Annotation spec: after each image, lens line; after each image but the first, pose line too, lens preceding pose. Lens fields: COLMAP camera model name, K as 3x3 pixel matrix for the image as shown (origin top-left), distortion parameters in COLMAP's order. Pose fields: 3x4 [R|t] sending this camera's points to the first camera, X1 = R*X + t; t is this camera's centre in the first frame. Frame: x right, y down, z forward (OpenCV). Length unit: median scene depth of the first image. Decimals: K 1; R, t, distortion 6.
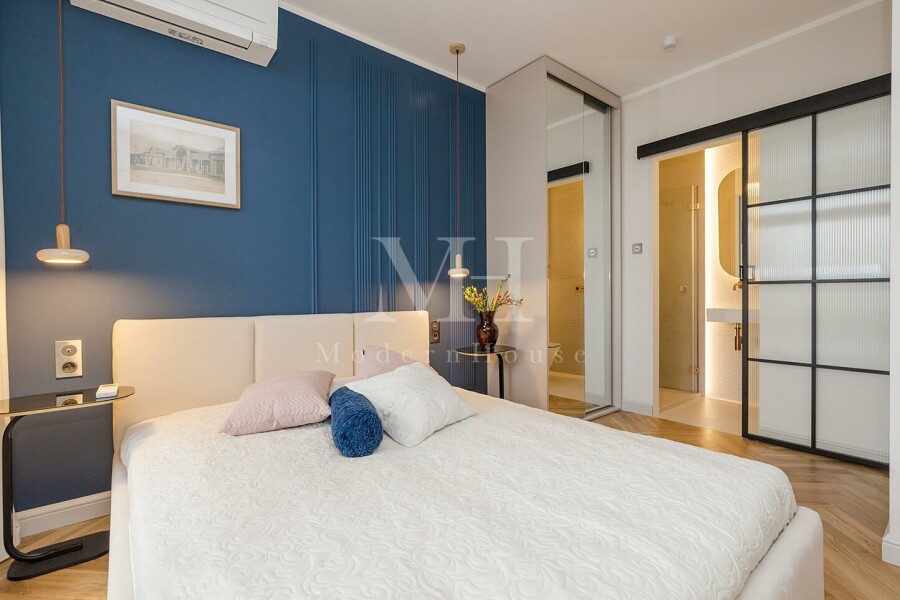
lens RADIAL K [[424.5, 0, 450.0], [0, 424.5, 300.0], [0, 0, 1]] dist [-0.001199, -0.000126]
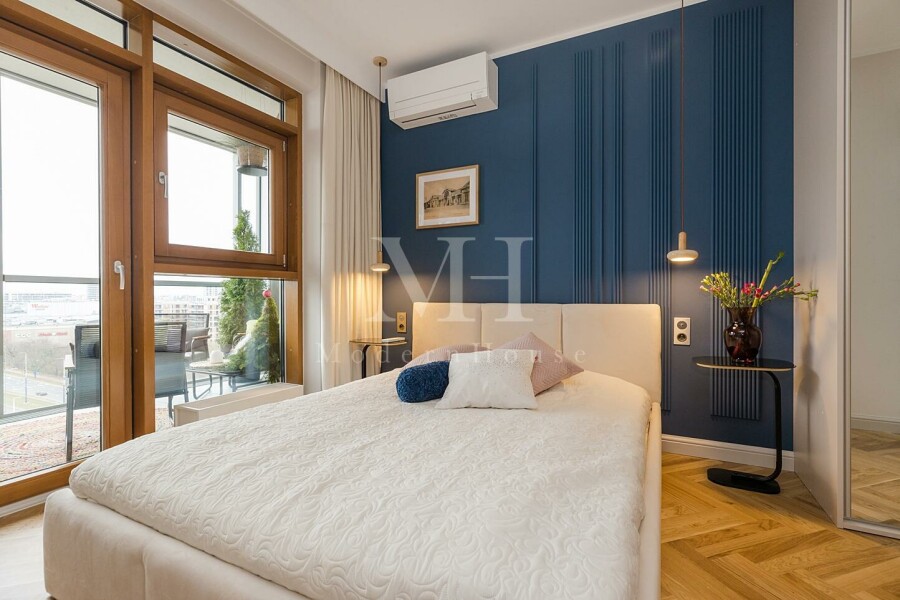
lens RADIAL K [[416.6, 0, 450.0], [0, 416.6, 300.0], [0, 0, 1]] dist [-0.016337, 0.000109]
pose [[0.388695, 0.014517, -0.921252, 0.733503], [-0.010410, 0.999881, 0.011363, 0.015841], [0.921307, 0.005173, 0.388800, 0.420483]]
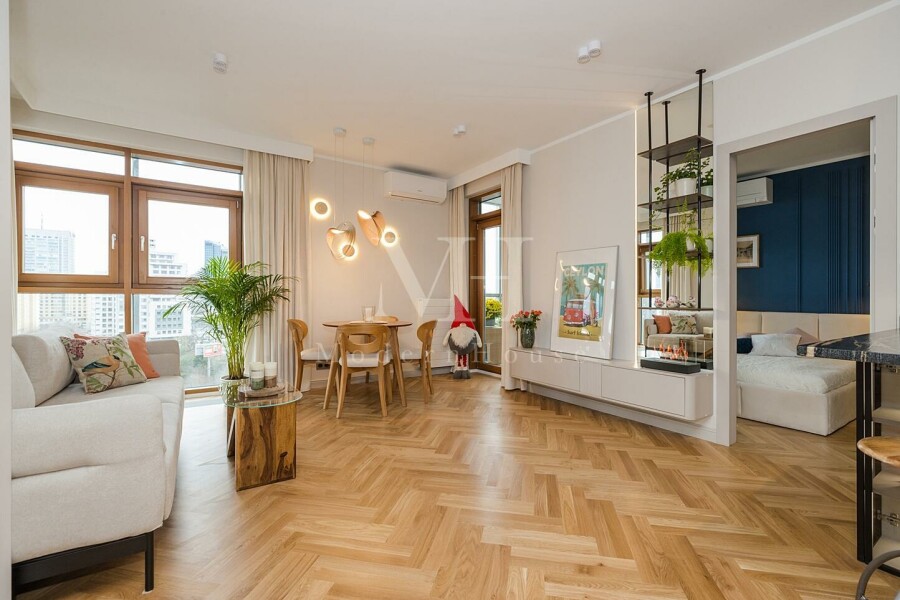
lens RADIAL K [[405.6, 0, 455.2], [0, 405.6, 302.0], [0, 0, 1]] dist [-0.002213, 0.000102]
pose [[-0.096708, 0.015951, -0.995185, 2.080449], [-0.012420, 0.999774, 0.017232, -0.036940], [0.995235, 0.014027, -0.096488, -0.526431]]
